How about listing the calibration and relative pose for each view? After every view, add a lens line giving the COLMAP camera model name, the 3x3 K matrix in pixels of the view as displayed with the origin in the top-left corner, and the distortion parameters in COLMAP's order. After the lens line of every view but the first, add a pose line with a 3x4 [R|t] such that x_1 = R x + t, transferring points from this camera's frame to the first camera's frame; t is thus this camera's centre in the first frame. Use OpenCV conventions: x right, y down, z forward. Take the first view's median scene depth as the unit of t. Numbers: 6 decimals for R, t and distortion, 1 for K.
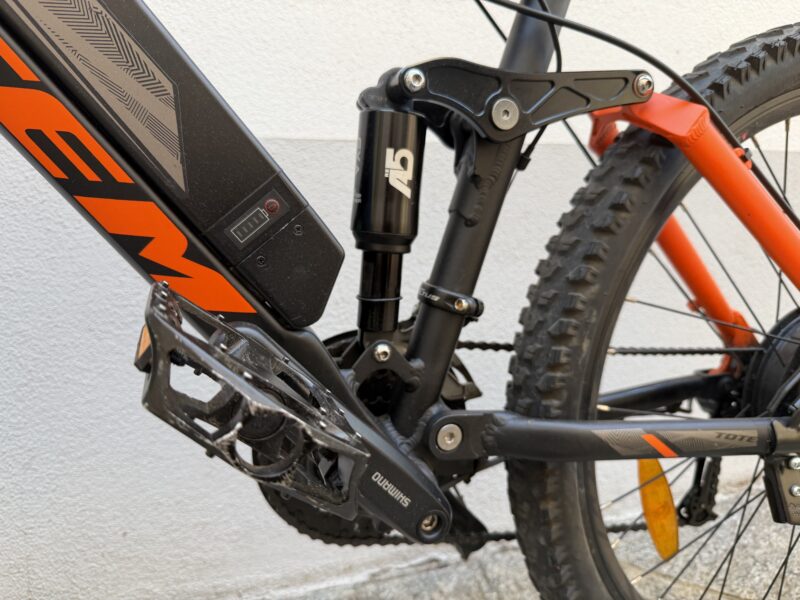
lens RADIAL K [[562.5, 0, 398.9], [0, 562.5, 299.4], [0, 0, 1]] dist [0.003494, 0.000253]
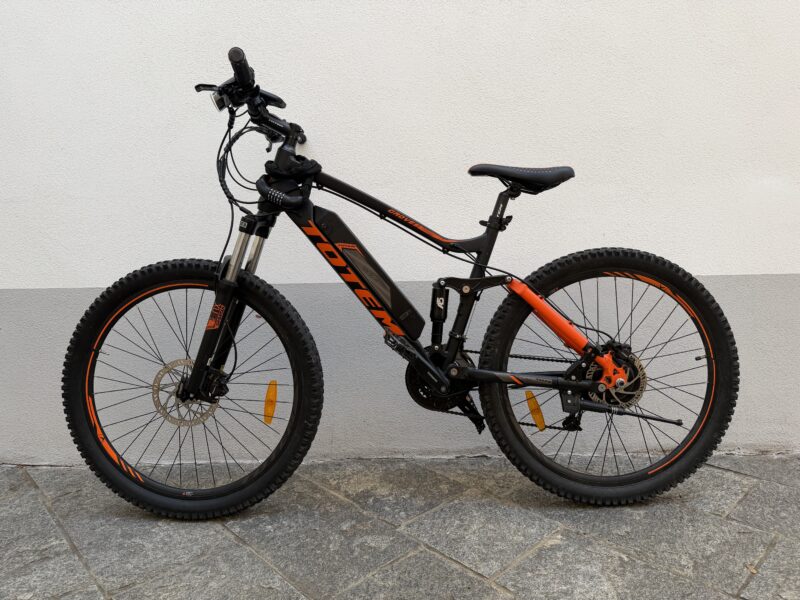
lens RADIAL K [[562.5, 0, 399.8], [0, 562.5, 300.1], [0, 0, 1]] dist [0.003494, 0.000253]
pose [[0.944342, 0.009731, -0.328821, 1.039911], [-0.045367, 0.993864, -0.100879, 0.173604], [0.325822, 0.110182, 0.938989, -2.869411]]
